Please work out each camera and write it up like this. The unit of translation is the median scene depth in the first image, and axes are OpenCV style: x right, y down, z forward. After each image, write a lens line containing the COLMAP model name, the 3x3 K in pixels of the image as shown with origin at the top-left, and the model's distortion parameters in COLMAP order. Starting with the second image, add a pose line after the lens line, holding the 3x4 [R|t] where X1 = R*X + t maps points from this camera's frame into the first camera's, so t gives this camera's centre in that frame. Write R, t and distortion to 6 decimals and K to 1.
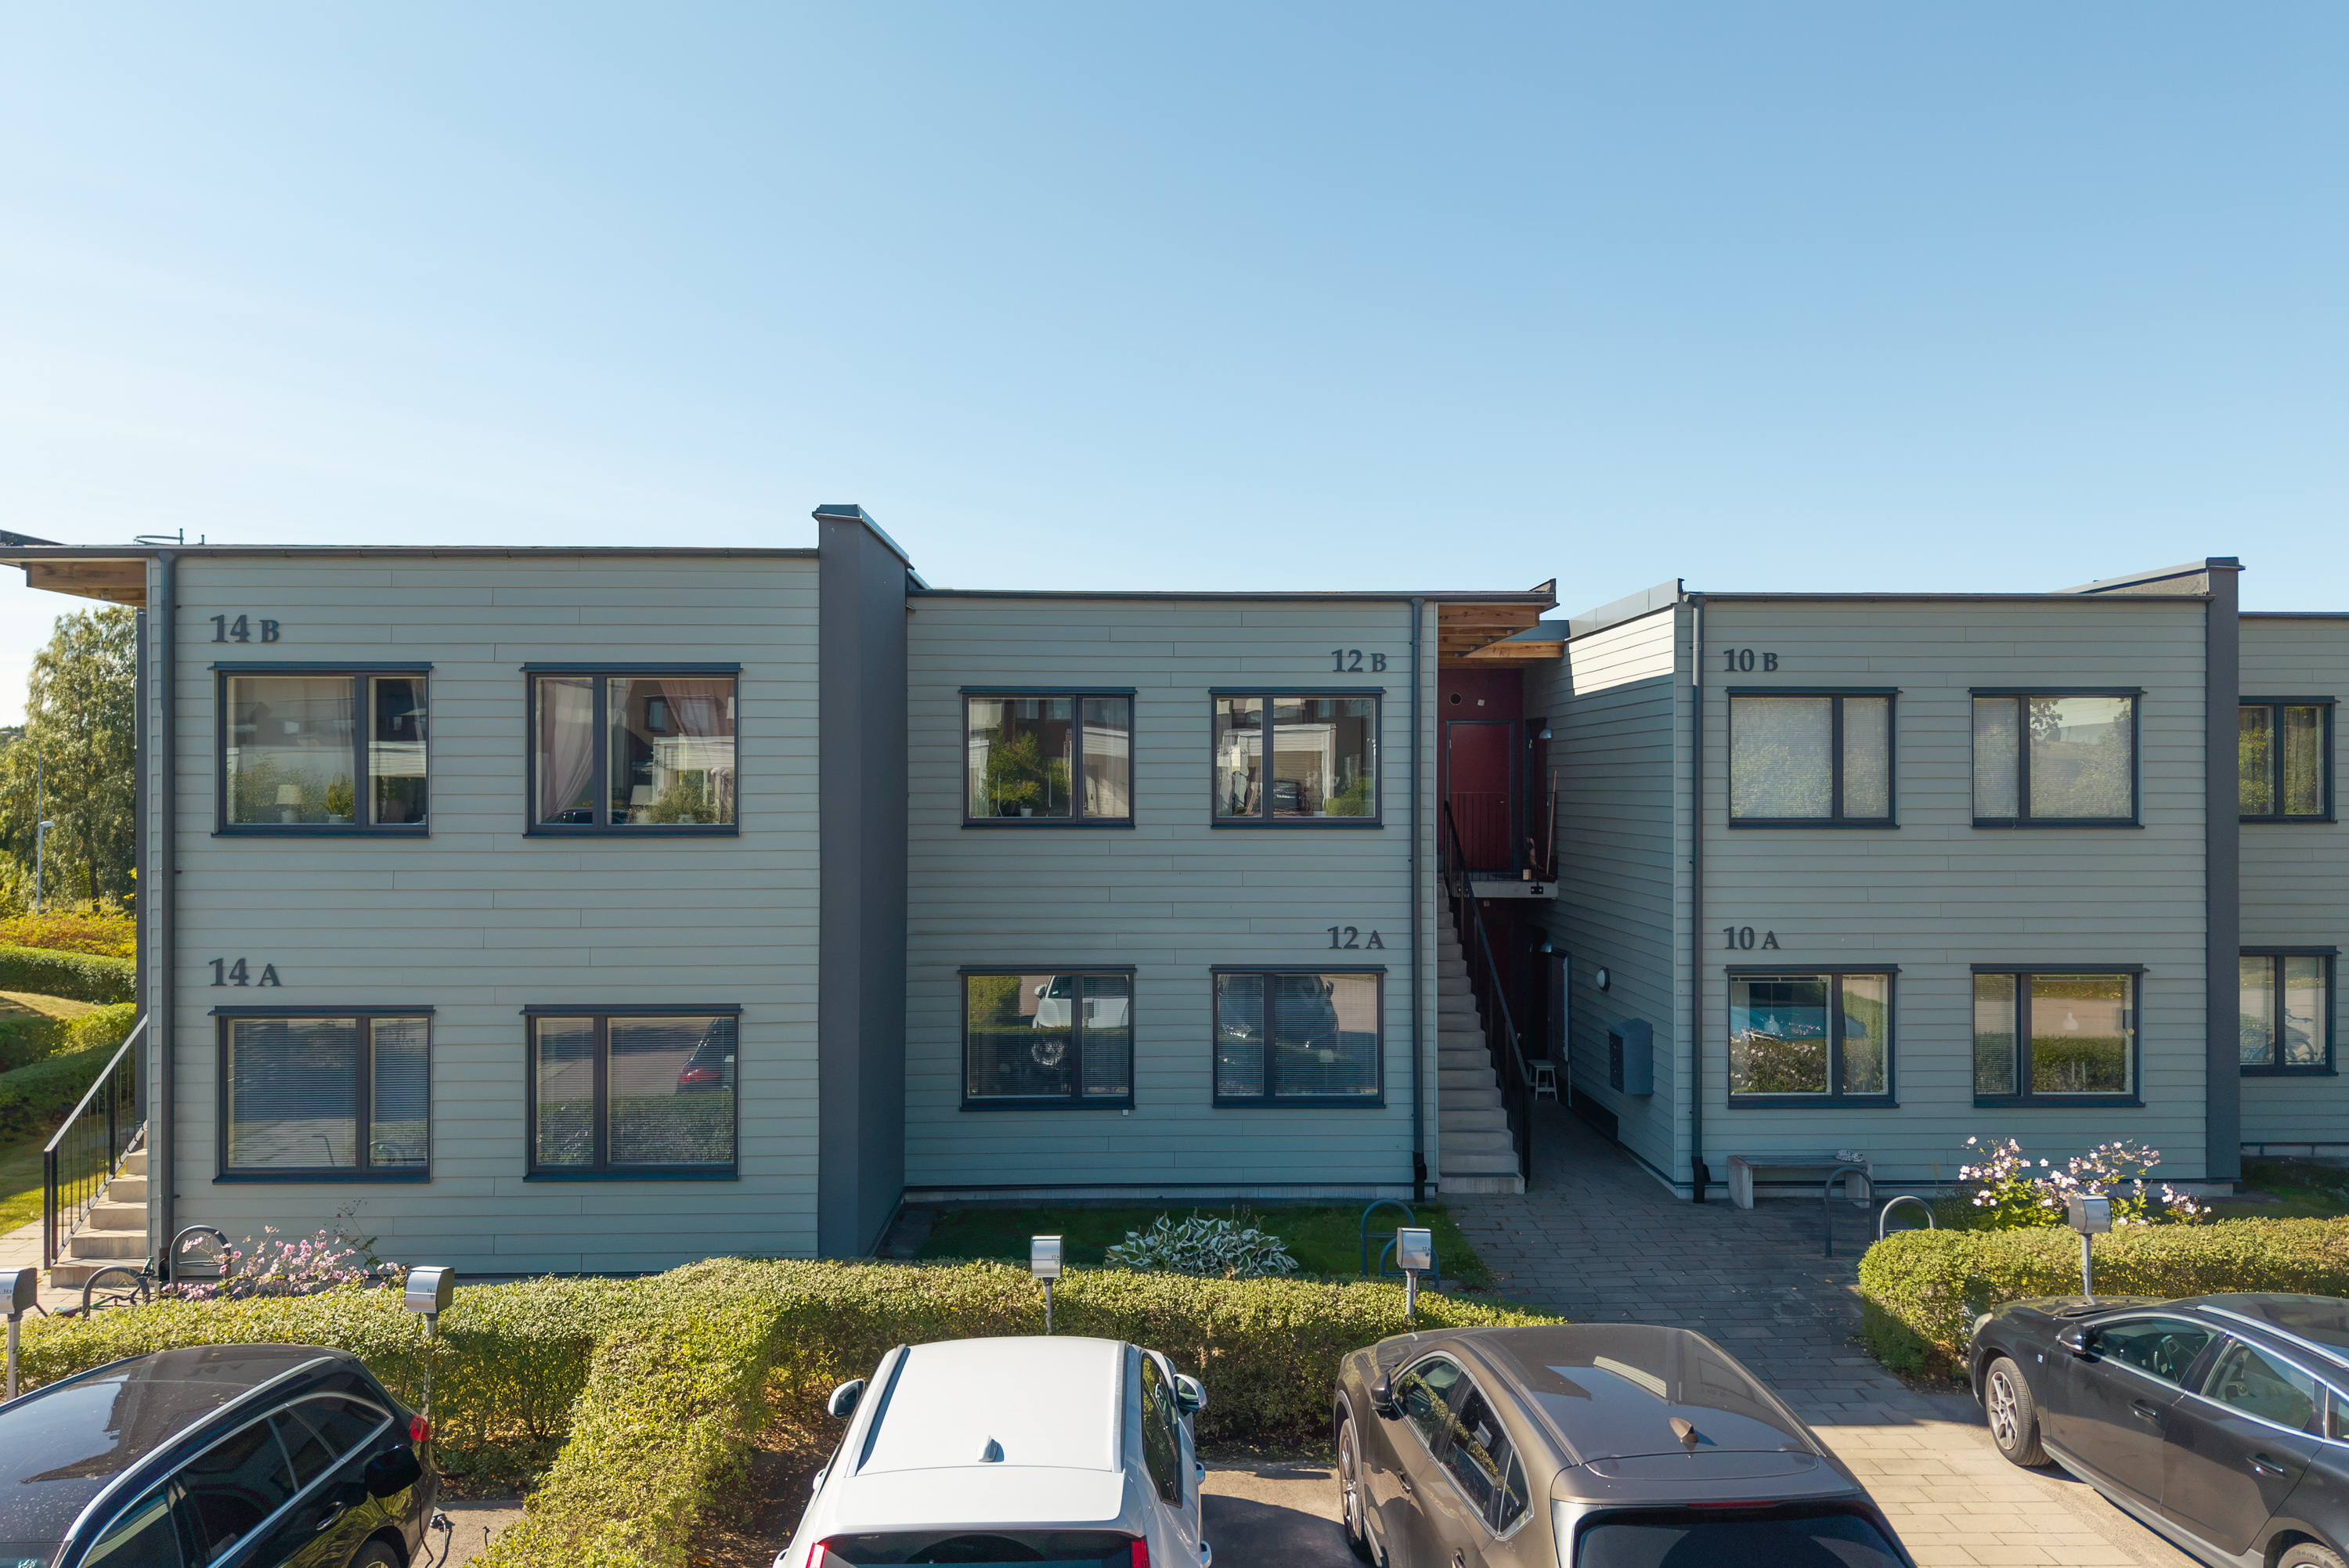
lens RADIAL K [[1496.2, 0, 1192.4], [0, 1496.2, 788.2], [0, 0, 1]] dist [0.059579, -0.059410]
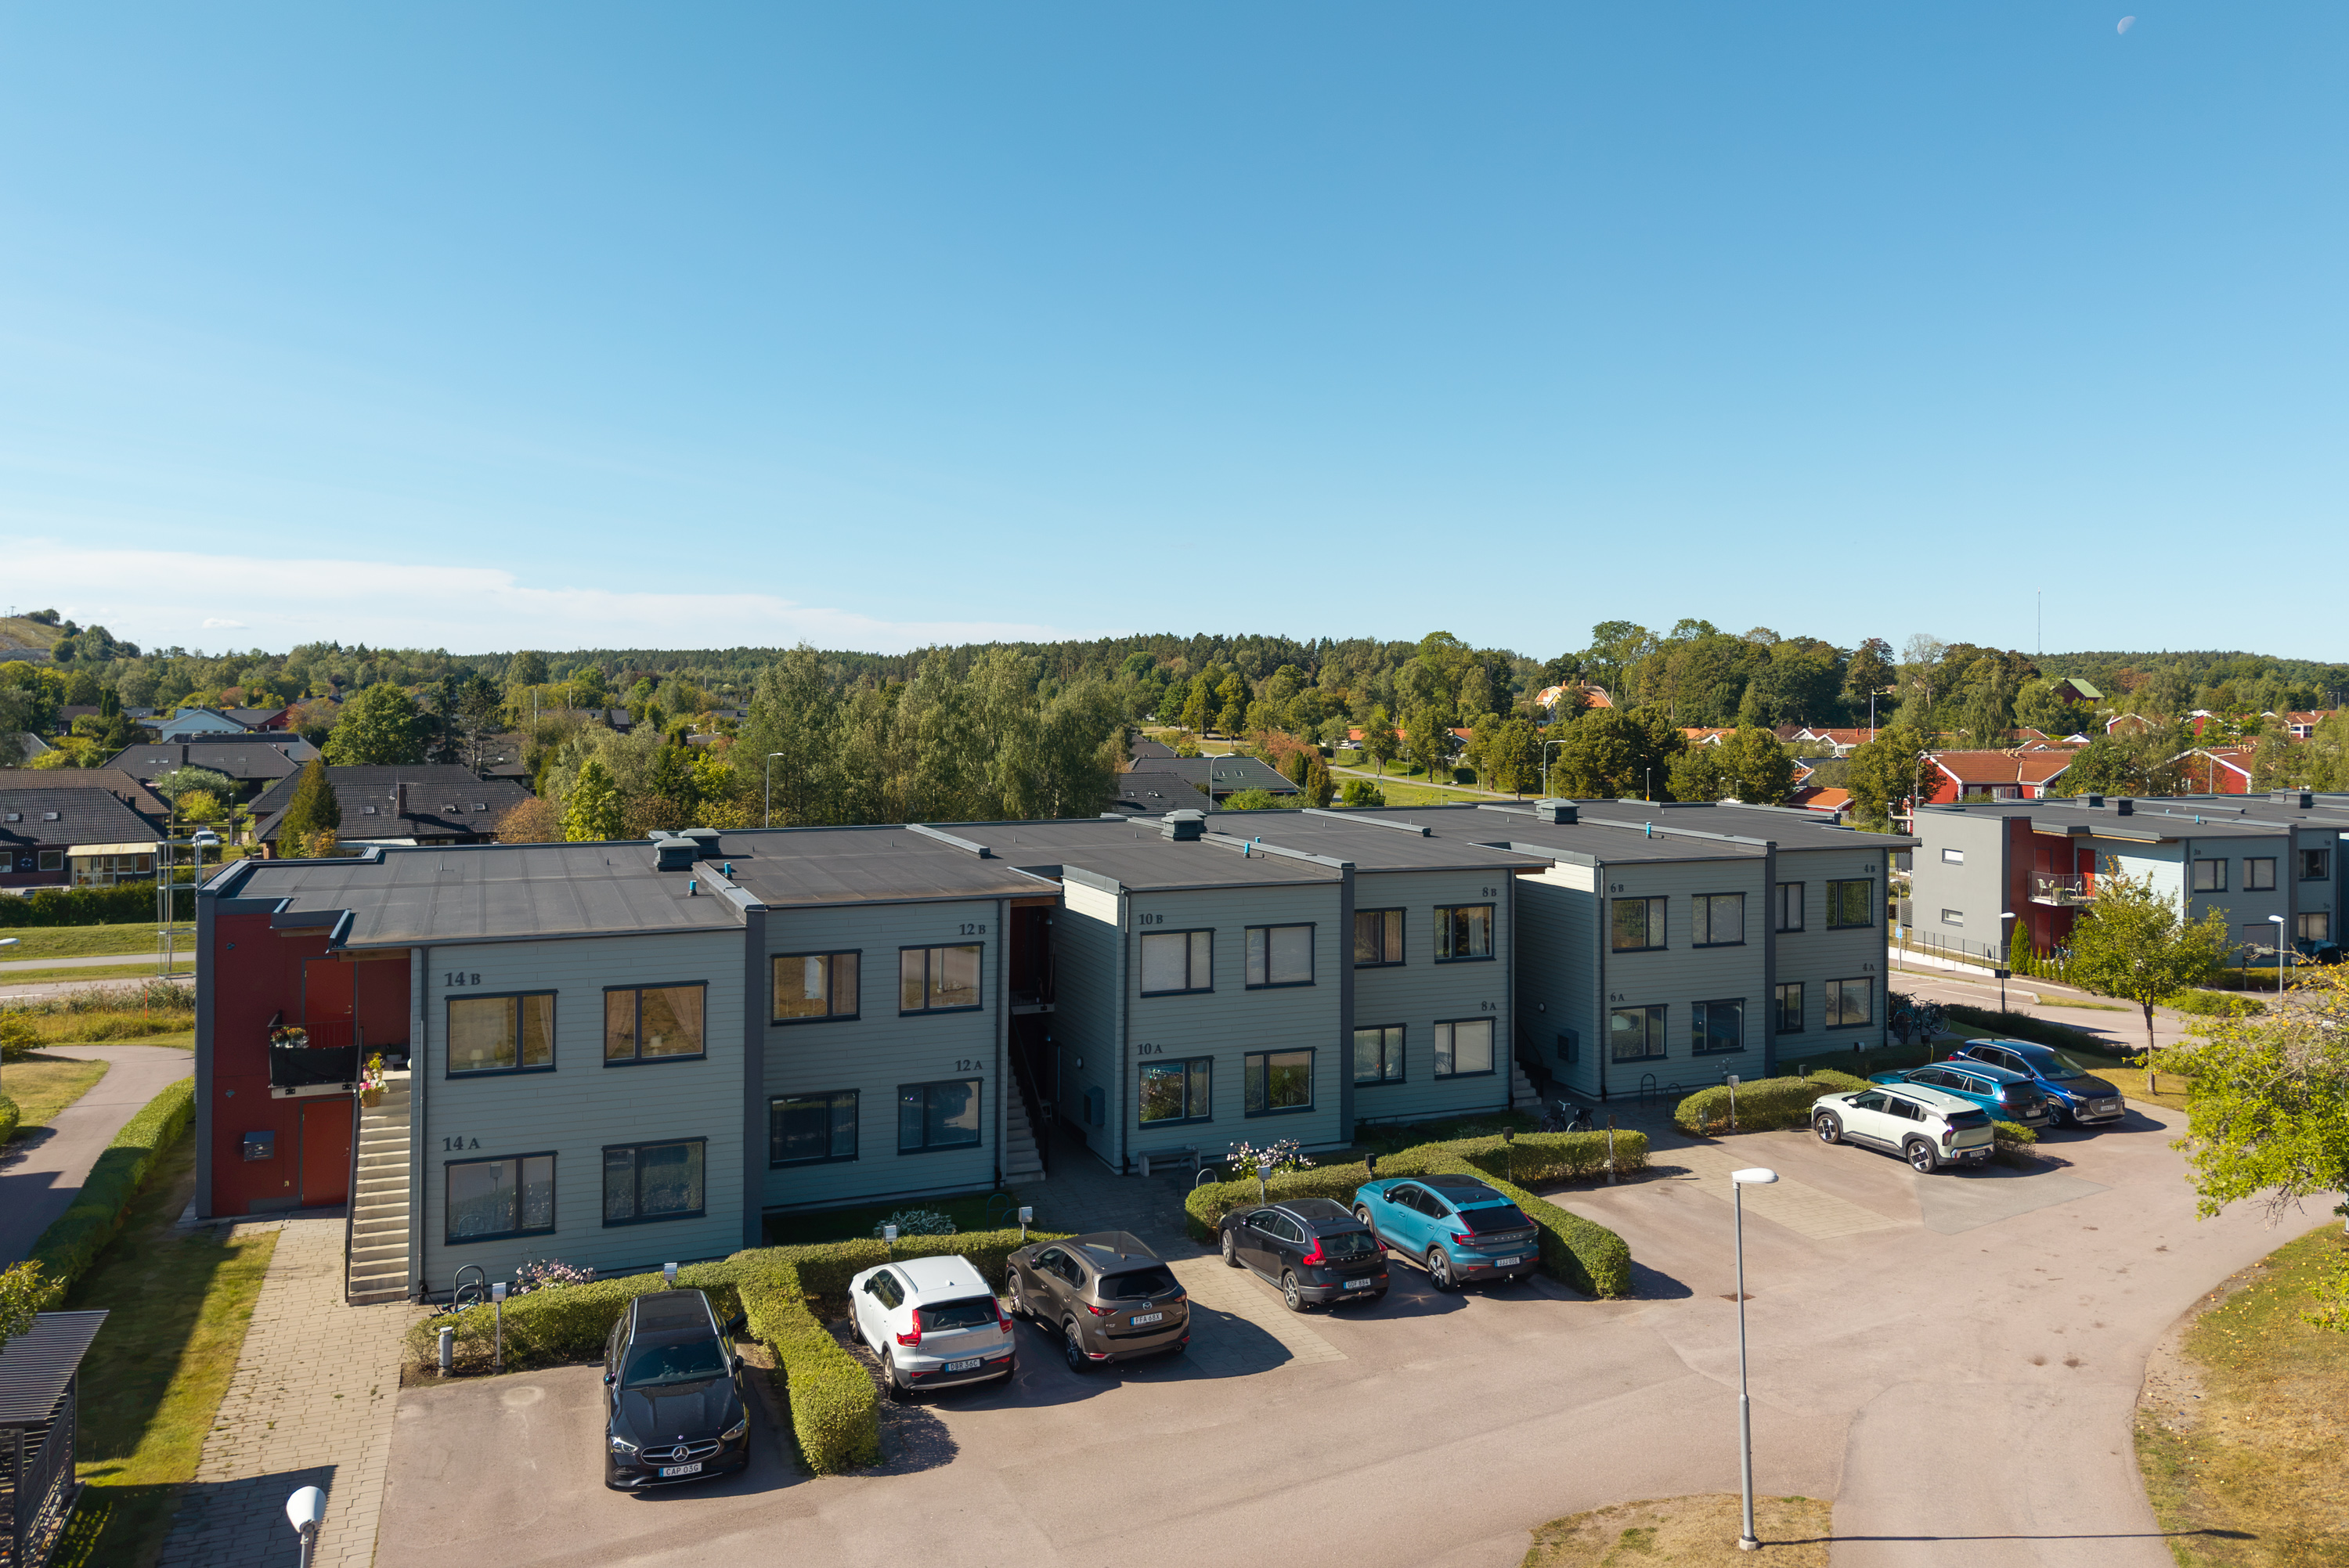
lens RADIAL K [[1496.2, 0, 1192.4], [0, 1496.2, 788.2], [0, 0, 1]] dist [0.059579, -0.059410]
pose [[0.932484, -0.003624, 0.361193, -0.343854], [-0.008400, 0.999462, 0.031715, -0.344322], [-0.361114, -0.032607, 0.931952, -1.003740]]
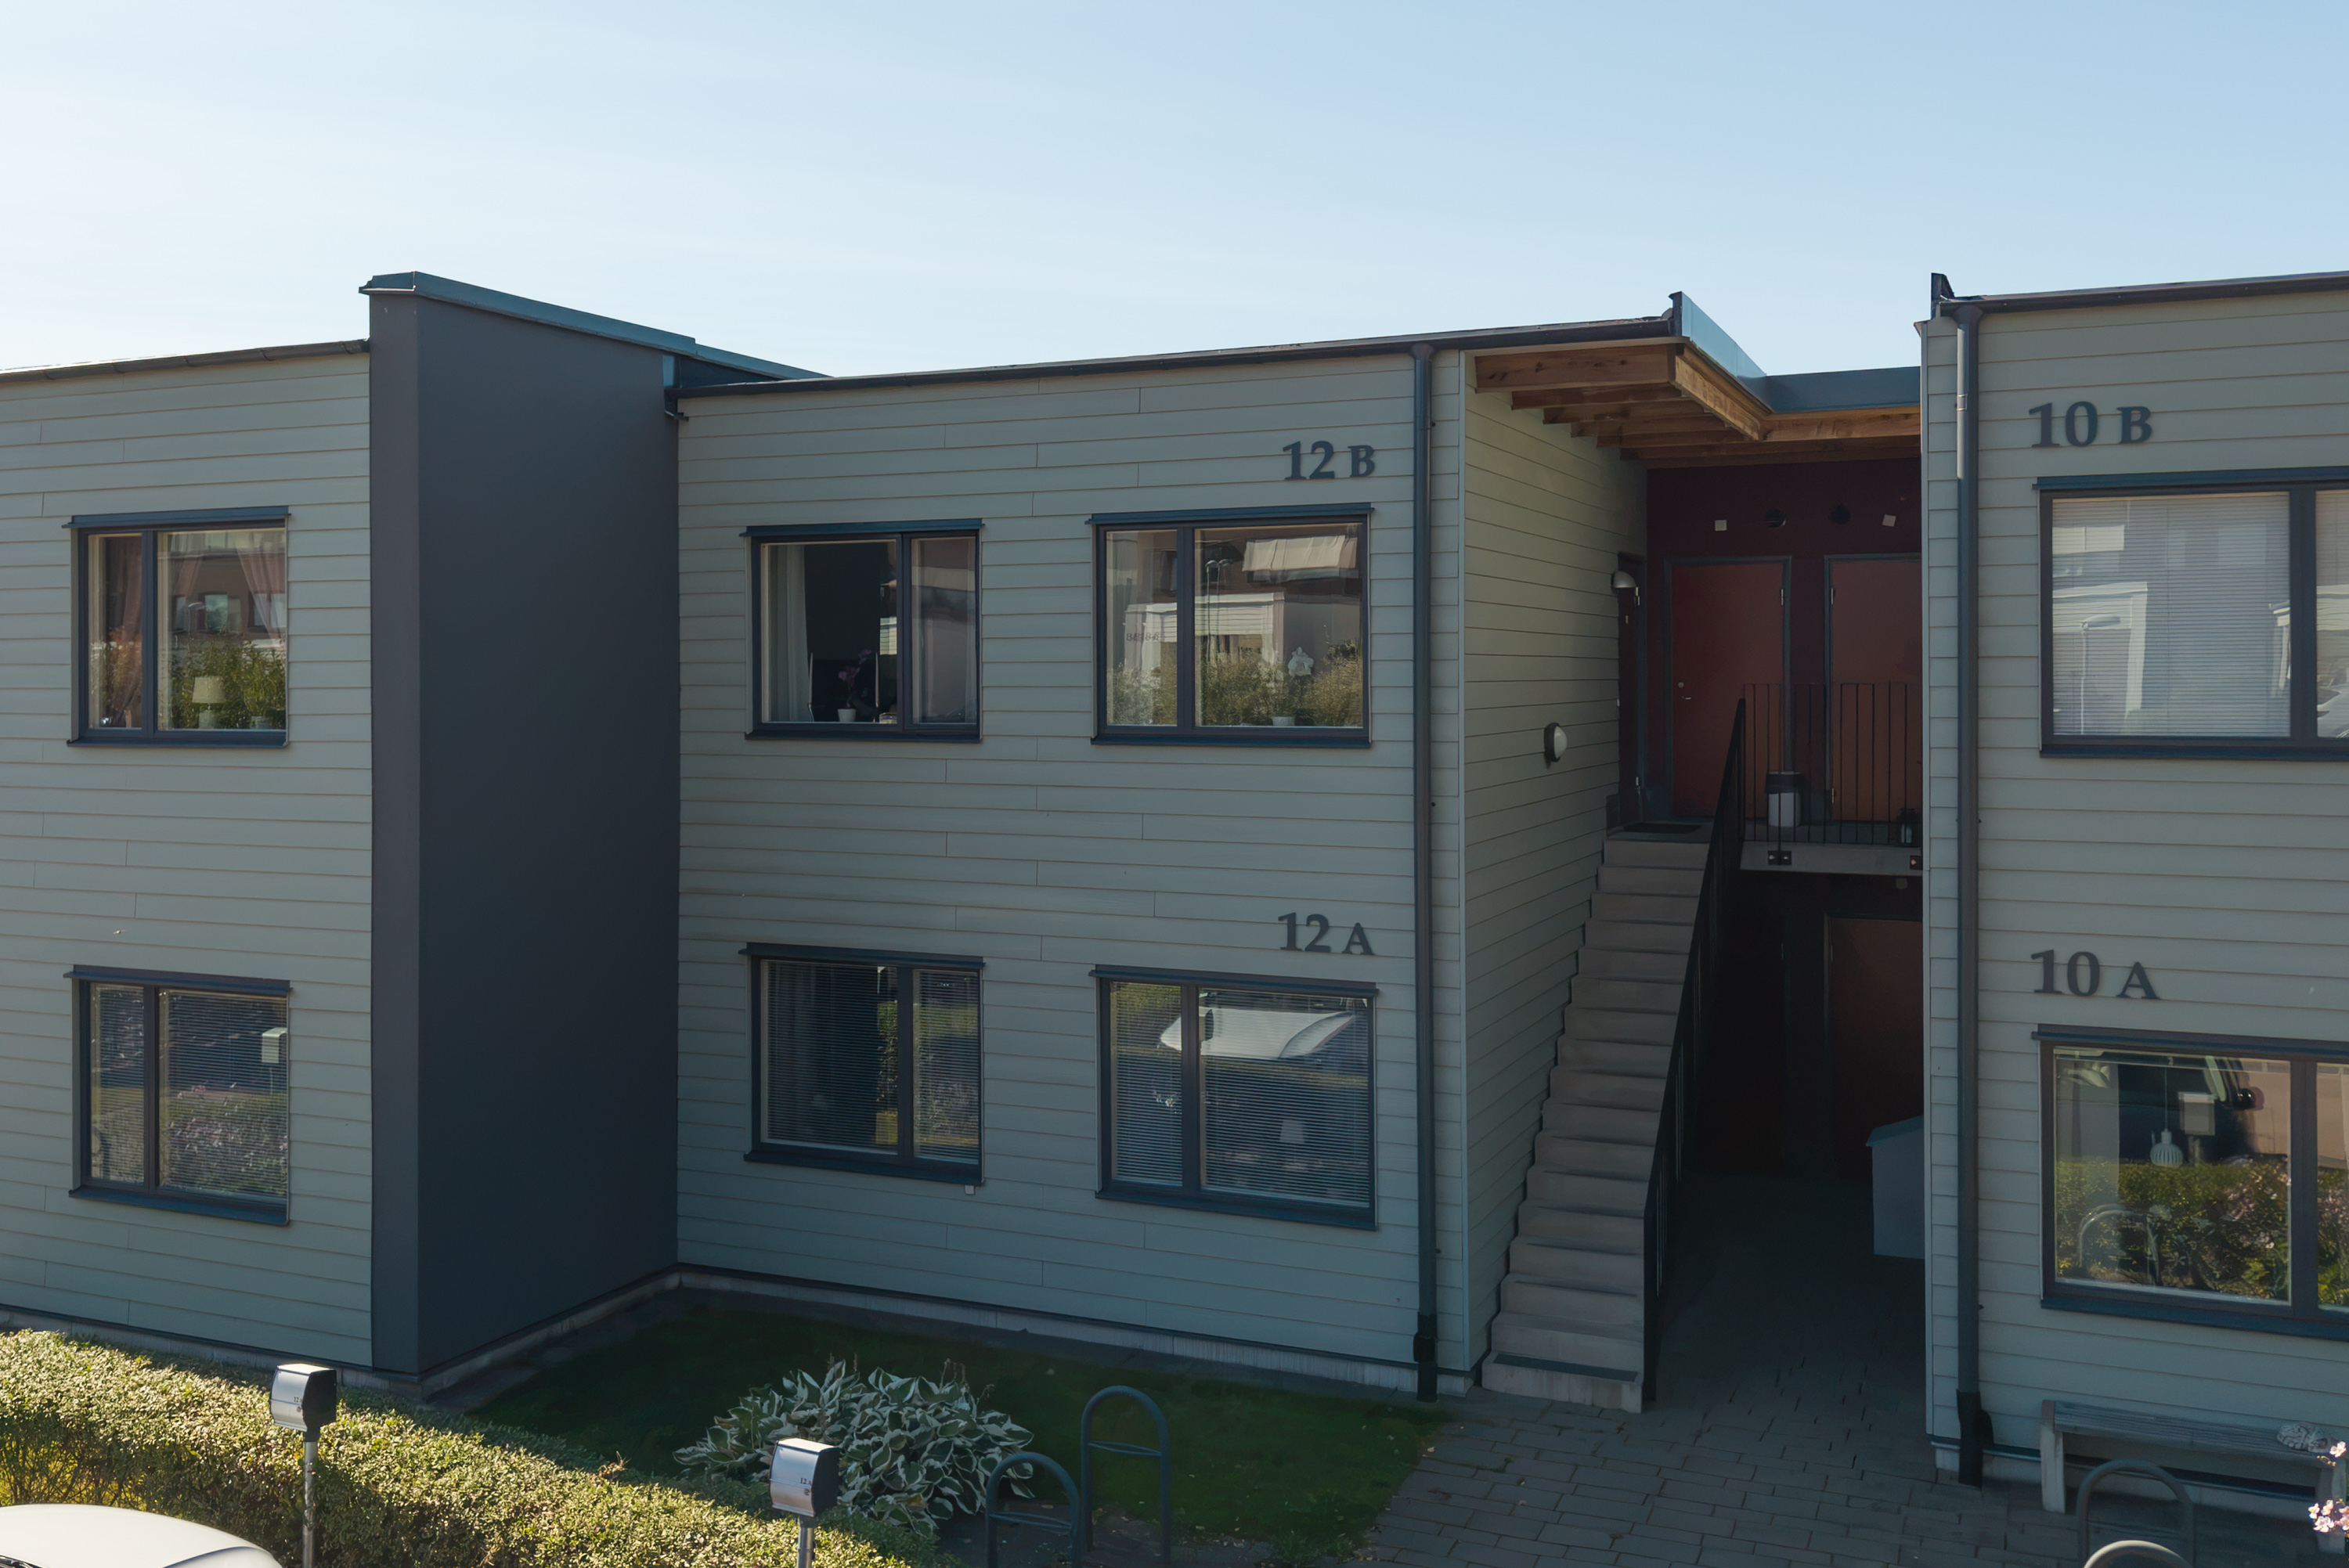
lens RADIAL K [[2156.3, 0, 1090.6], [0, 2156.3, 670.6], [0, 0, 1]] dist [0.008591, 0.007187]
pose [[0.888907, -0.003128, -0.458076, 0.416068], [0.001916, 0.999993, -0.003110, -0.000584], [0.458083, 0.001887, 0.888907, 0.209940]]
